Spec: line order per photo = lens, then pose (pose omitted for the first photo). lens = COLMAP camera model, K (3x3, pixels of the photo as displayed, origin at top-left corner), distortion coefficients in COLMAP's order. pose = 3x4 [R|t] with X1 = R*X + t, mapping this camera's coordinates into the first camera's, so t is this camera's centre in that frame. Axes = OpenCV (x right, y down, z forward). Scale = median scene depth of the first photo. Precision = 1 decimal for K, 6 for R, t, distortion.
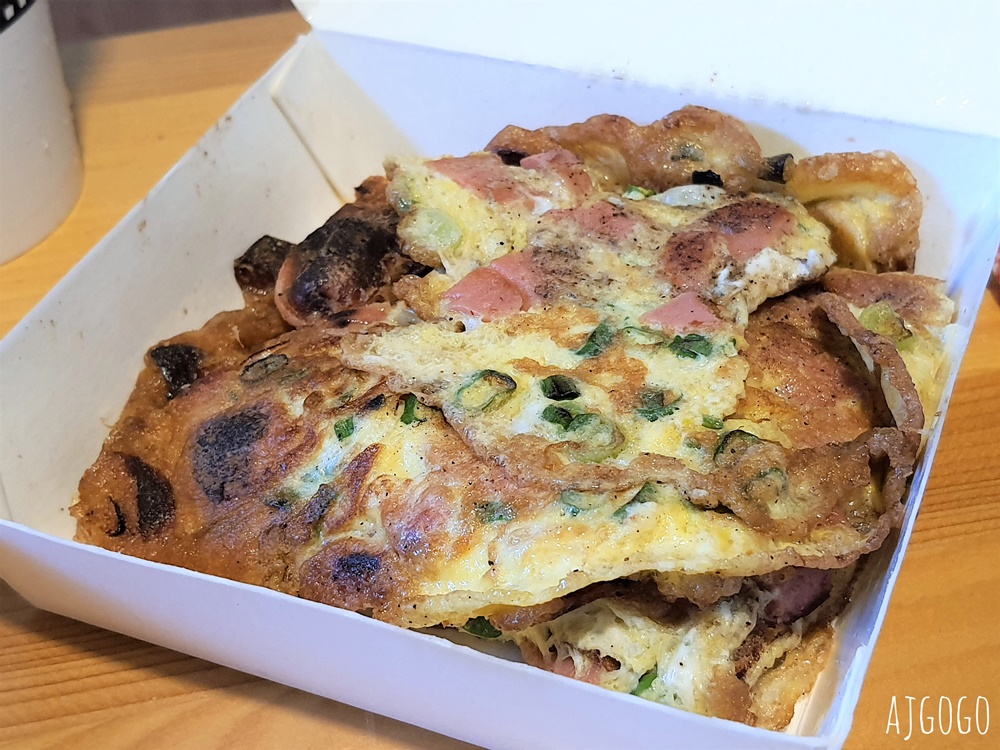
lens RADIAL K [[1609.5, 0, 500.0], [0, 1609.5, 375.0], [0, 0, 1]] dist [0.213586, -0.011984]
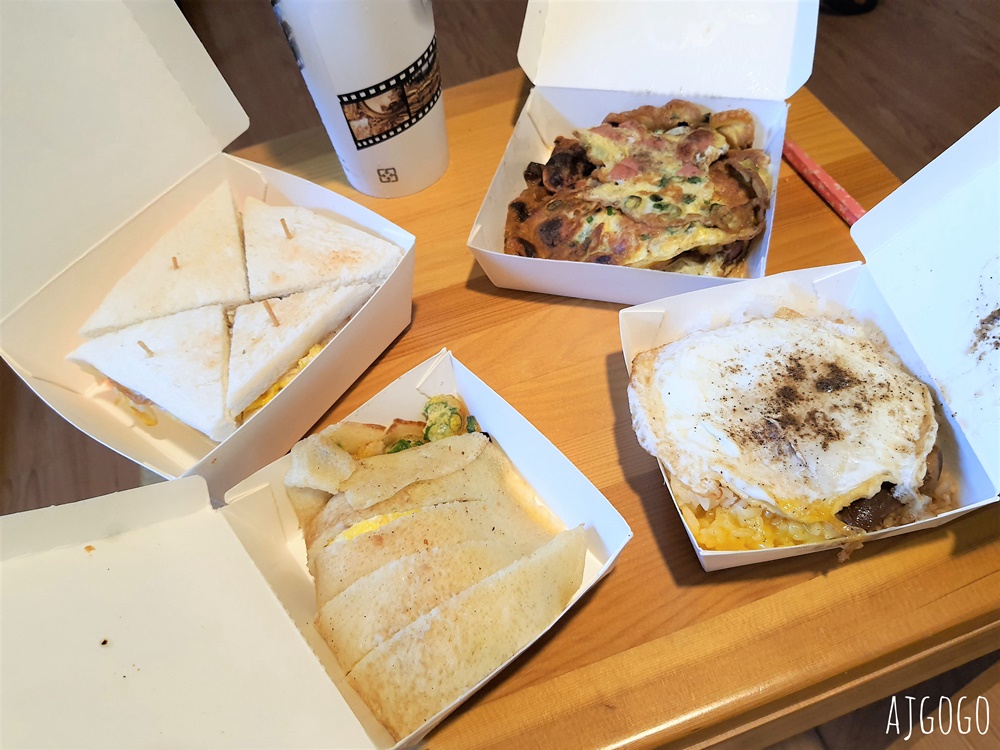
lens RADIAL K [[837.7, 0, 500.0], [0, 837.7, 375.0], [0, 0, 1]] dist [0.074440, -0.204255]
pose [[0.991784, -0.125933, 0.022472, -0.340192], [0.120157, 0.977369, 0.174104, 0.022438], [-0.043888, -0.169973, 0.984471, -0.674167]]
